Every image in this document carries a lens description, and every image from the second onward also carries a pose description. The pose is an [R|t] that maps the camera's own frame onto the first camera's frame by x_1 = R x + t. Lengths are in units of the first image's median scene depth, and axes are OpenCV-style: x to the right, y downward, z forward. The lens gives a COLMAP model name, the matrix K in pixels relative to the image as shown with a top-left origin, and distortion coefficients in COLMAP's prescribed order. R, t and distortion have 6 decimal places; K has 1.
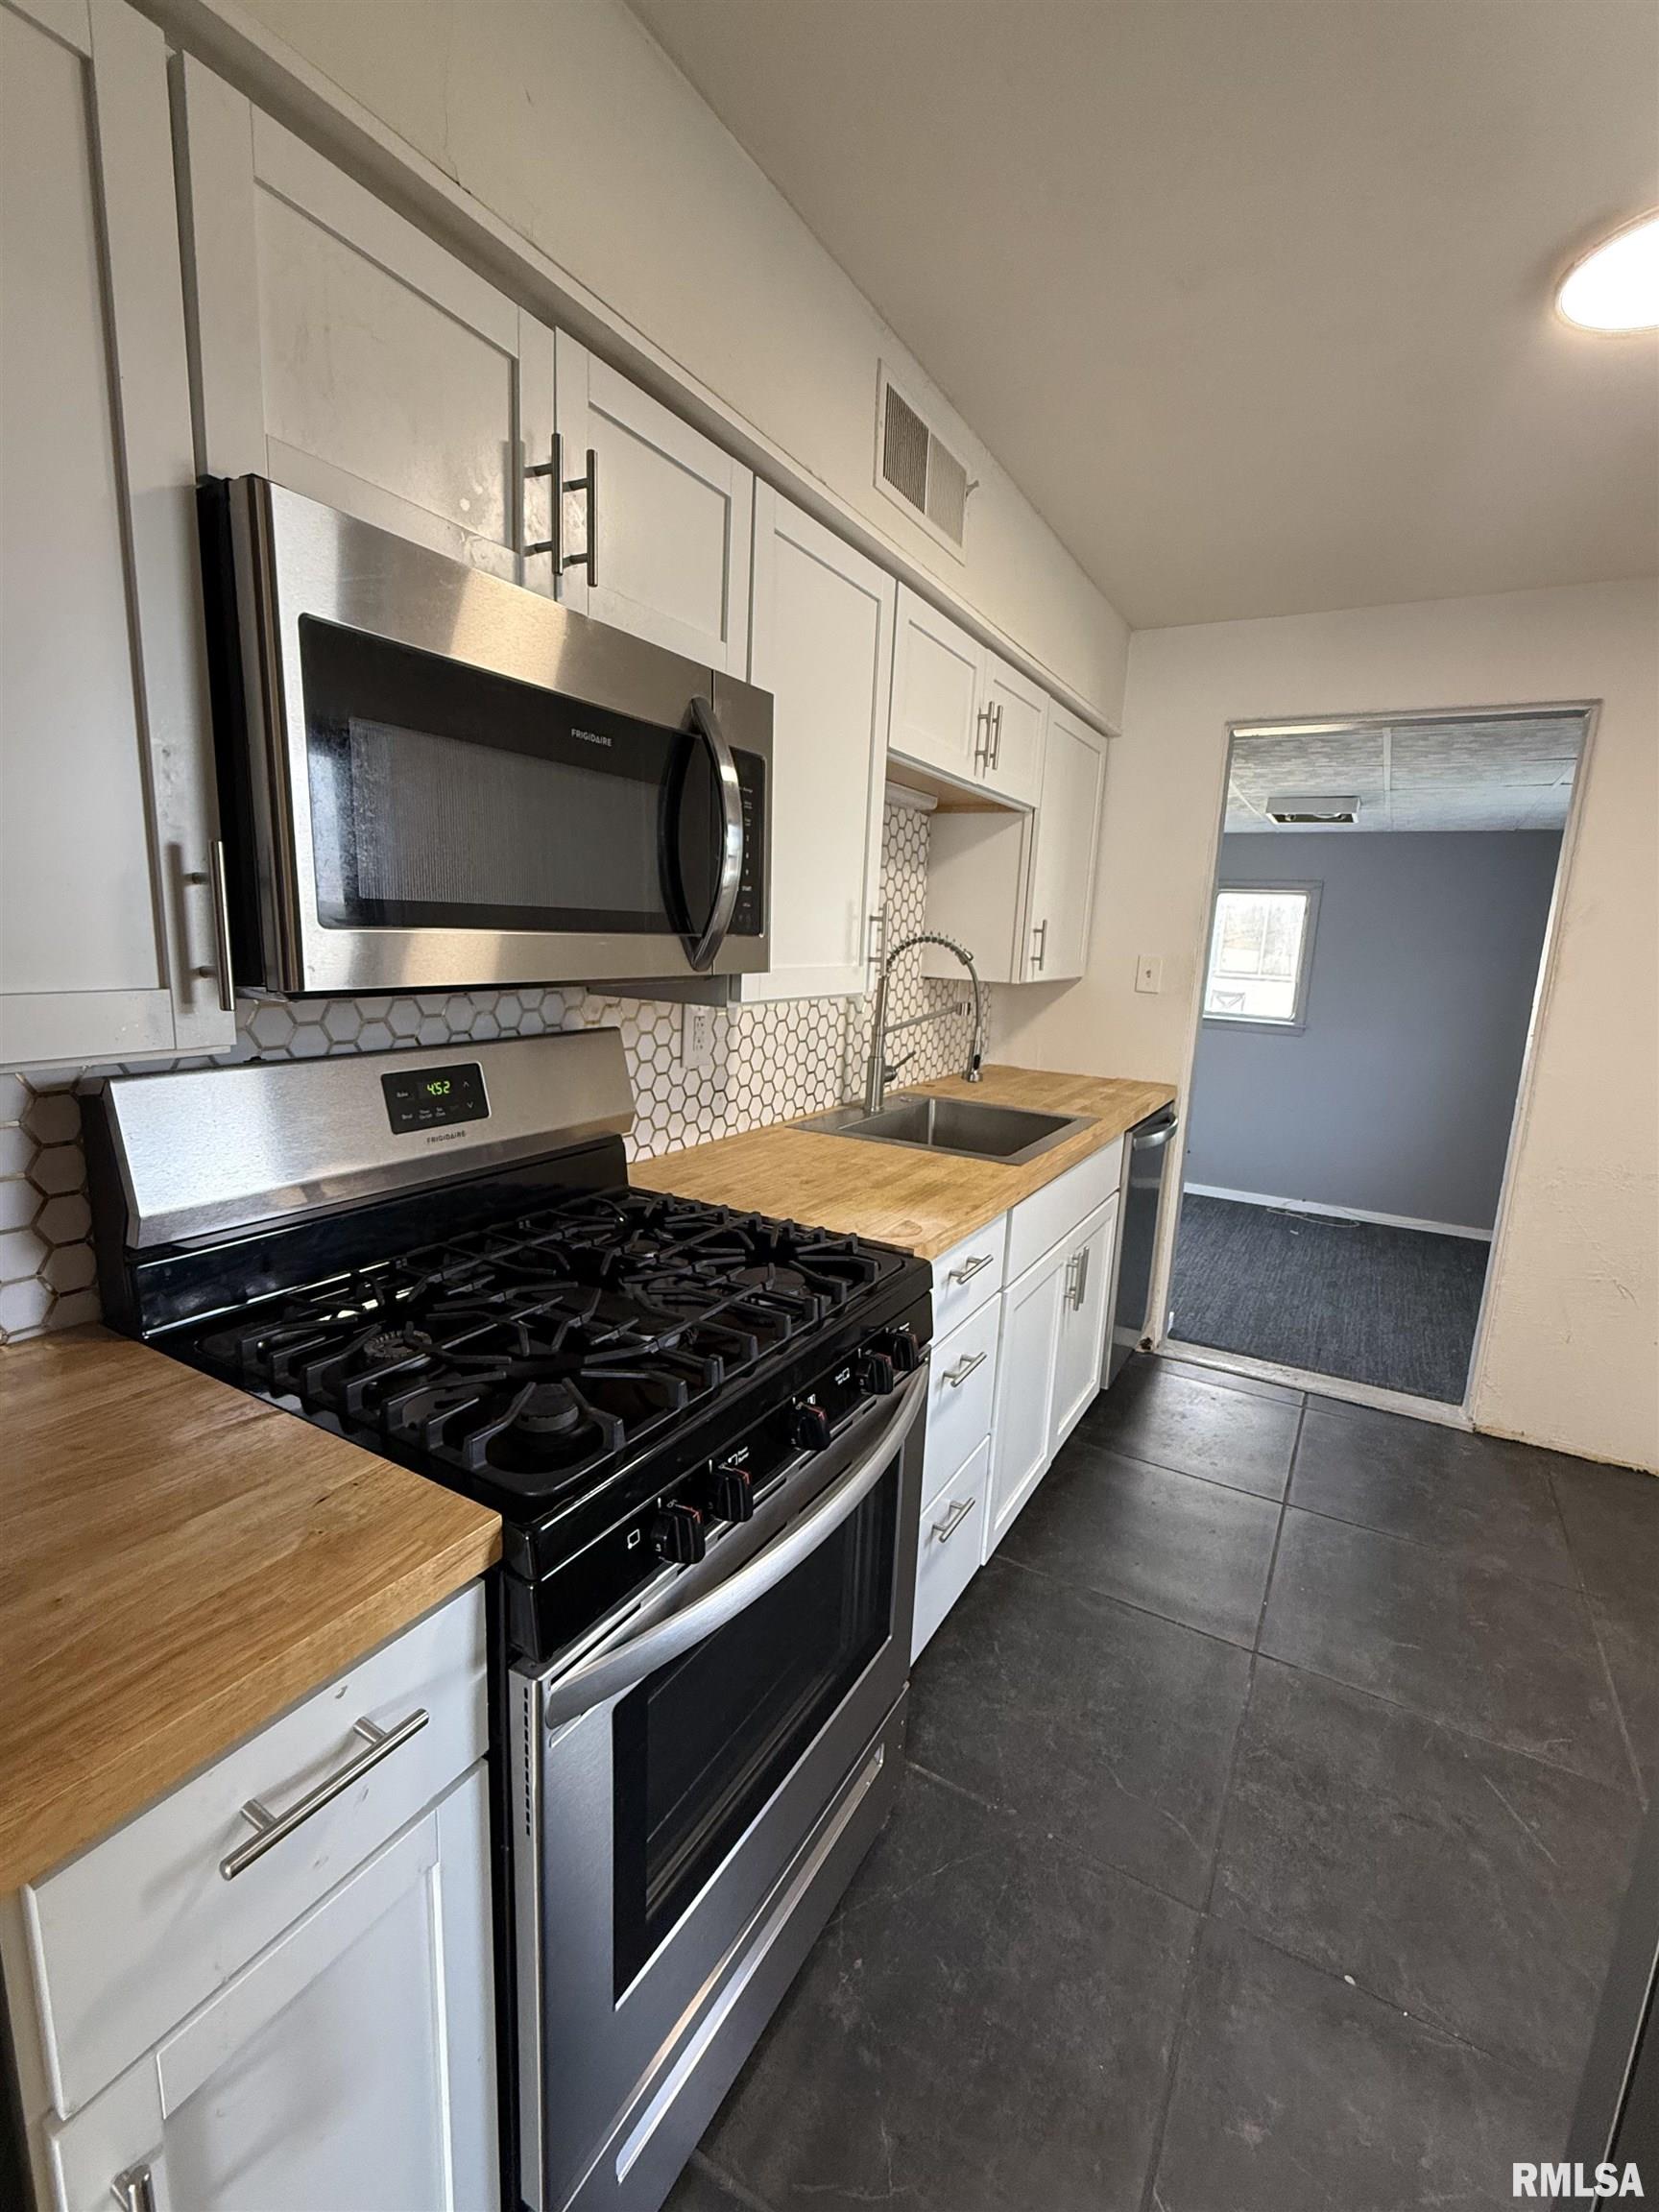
lens RADIAL K [[969.0, 0, 825.7], [0, 969.0, 1105.6], [0, 0, 1]] dist [-0.001057, -0.000167]
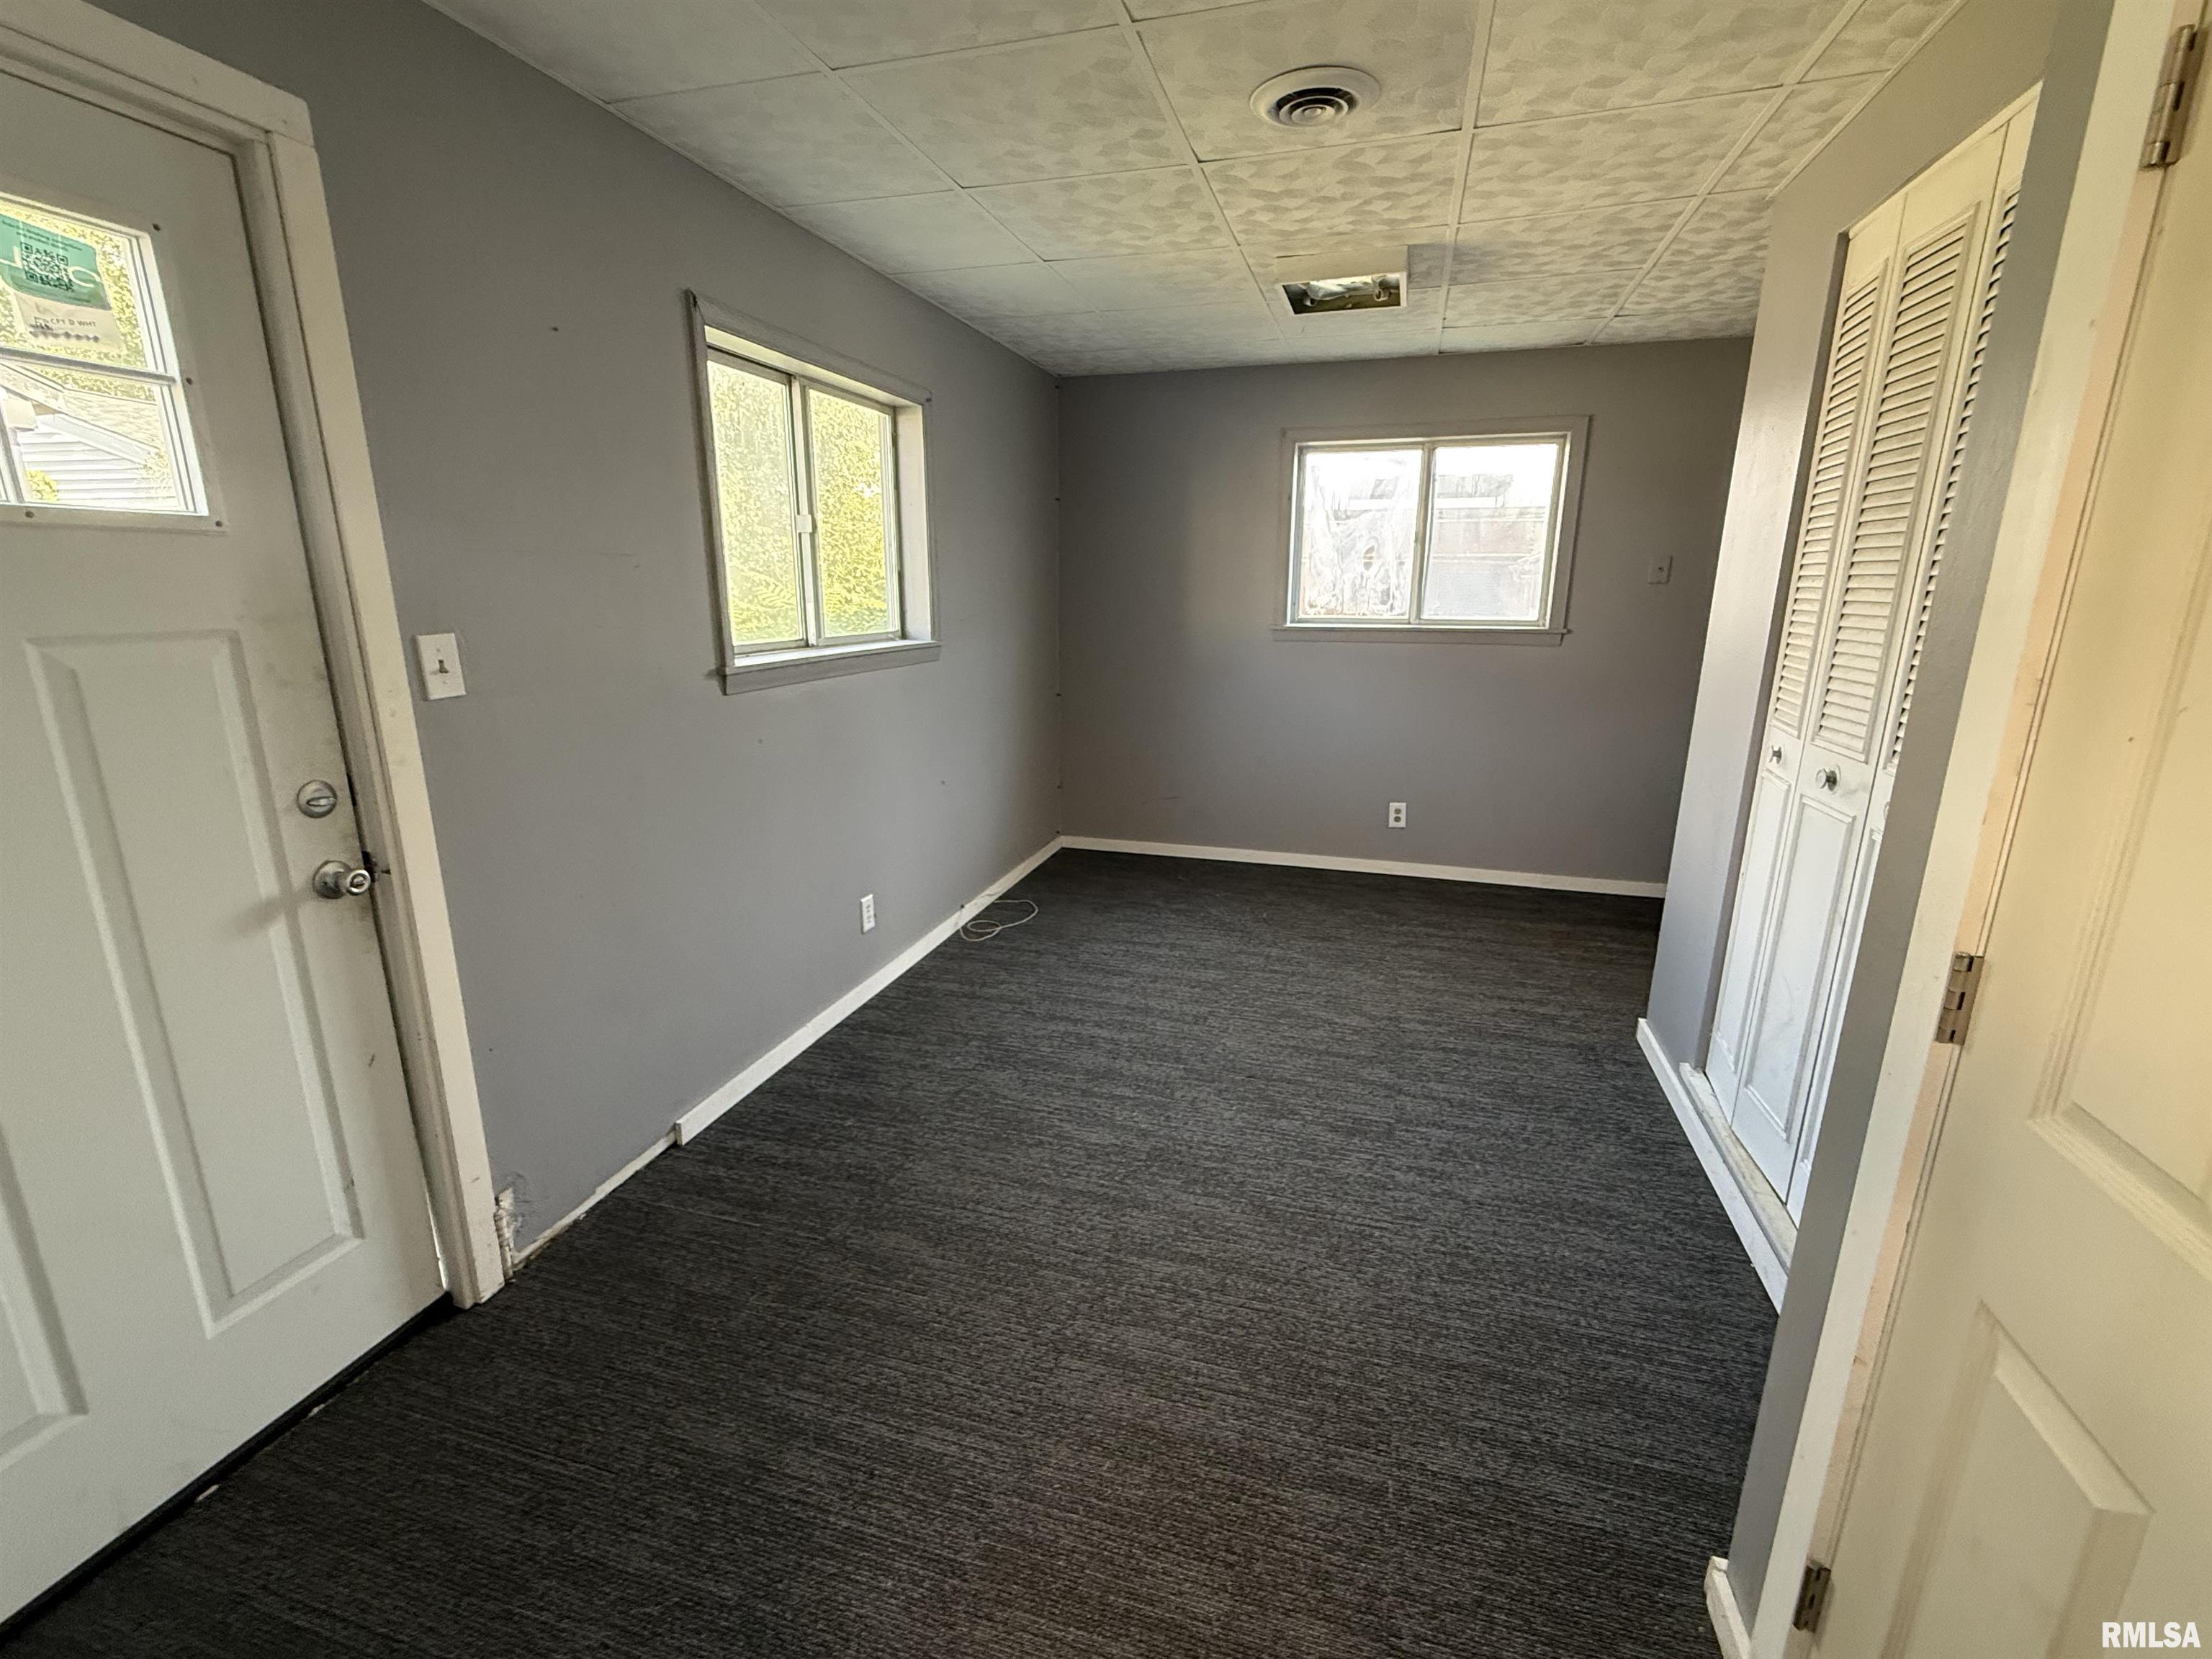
lens RADIAL K [[969.0, 0, 1103.6], [0, 969.0, 827.3], [0, 0, 1]] dist [-0.001057, -0.000167]
pose [[-0.224630, -0.284324, 0.932042, -0.399991], [0.163248, 0.931987, 0.323651, -0.483548], [-0.960672, 0.224855, -0.162937, 3.290103]]
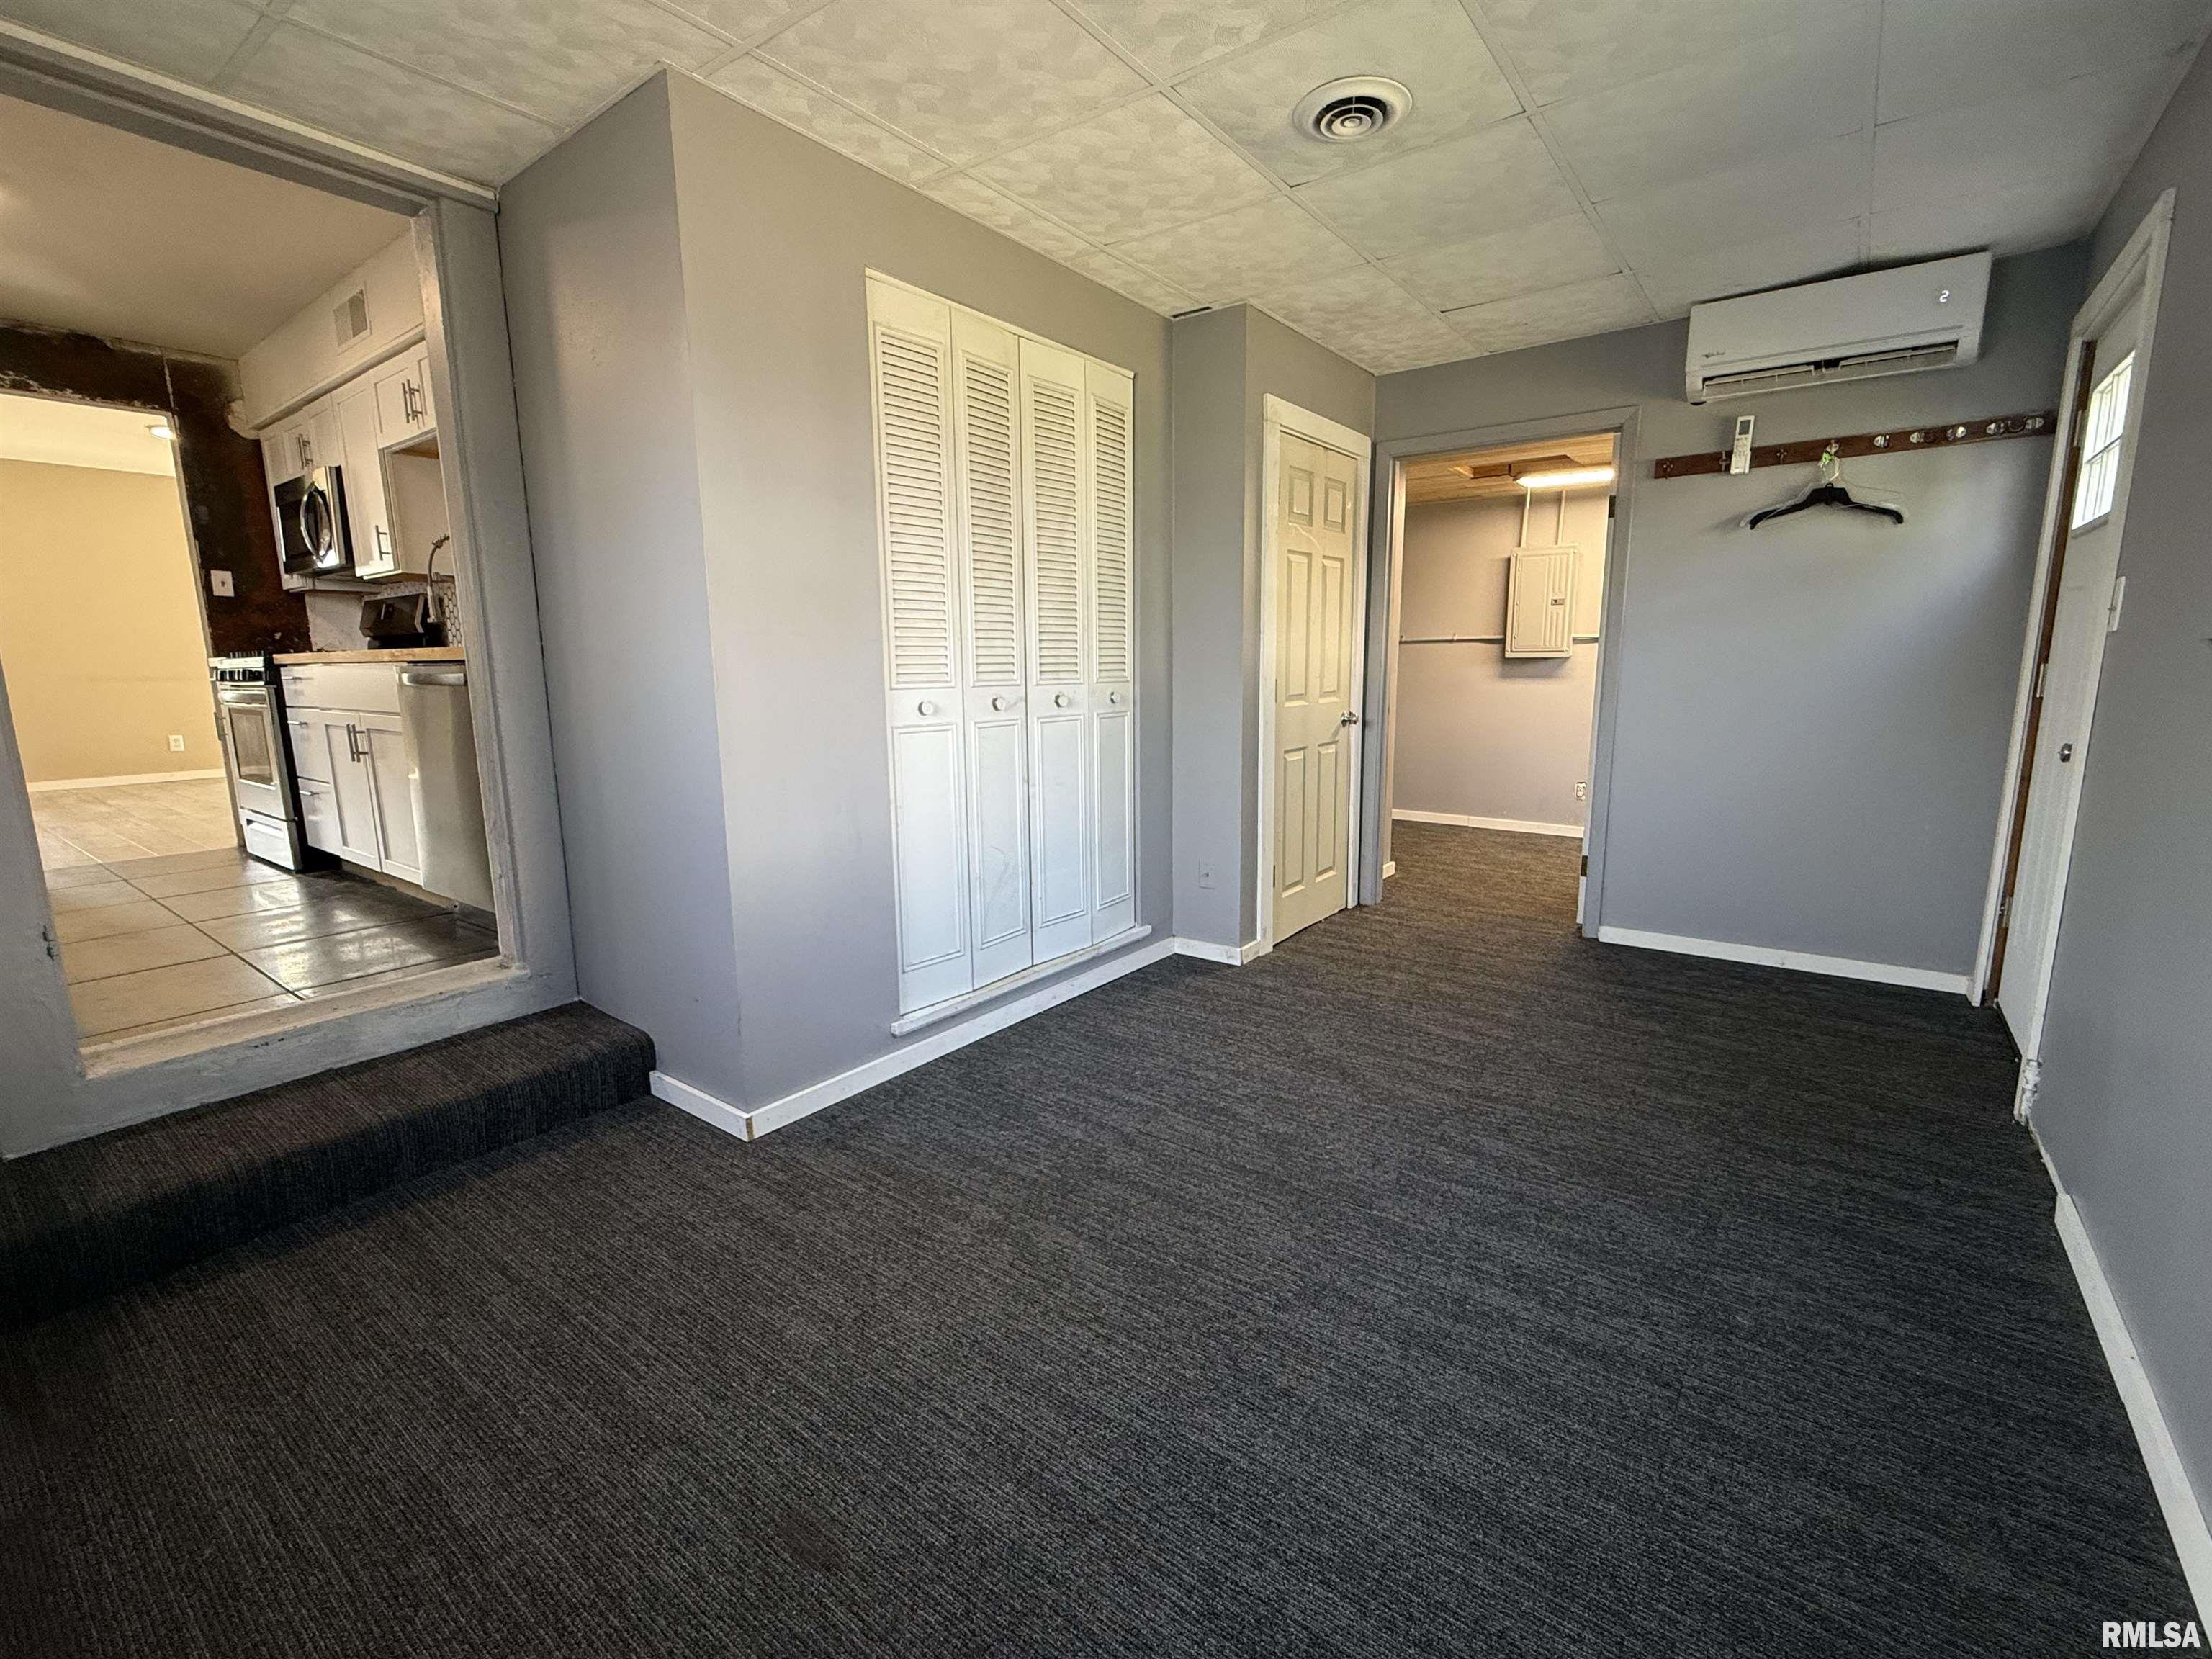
lens RADIAL K [[969.0, 0, 1103.2], [0, 969.0, 832.8], [0, 0, 1]] dist [-0.001057, -0.000167]
pose [[-0.130400, 0.131174, -0.982746, 1.914159], [-0.174110, 0.972776, 0.152946, -0.143065], [0.976054, 0.191050, -0.104011, 2.748666]]
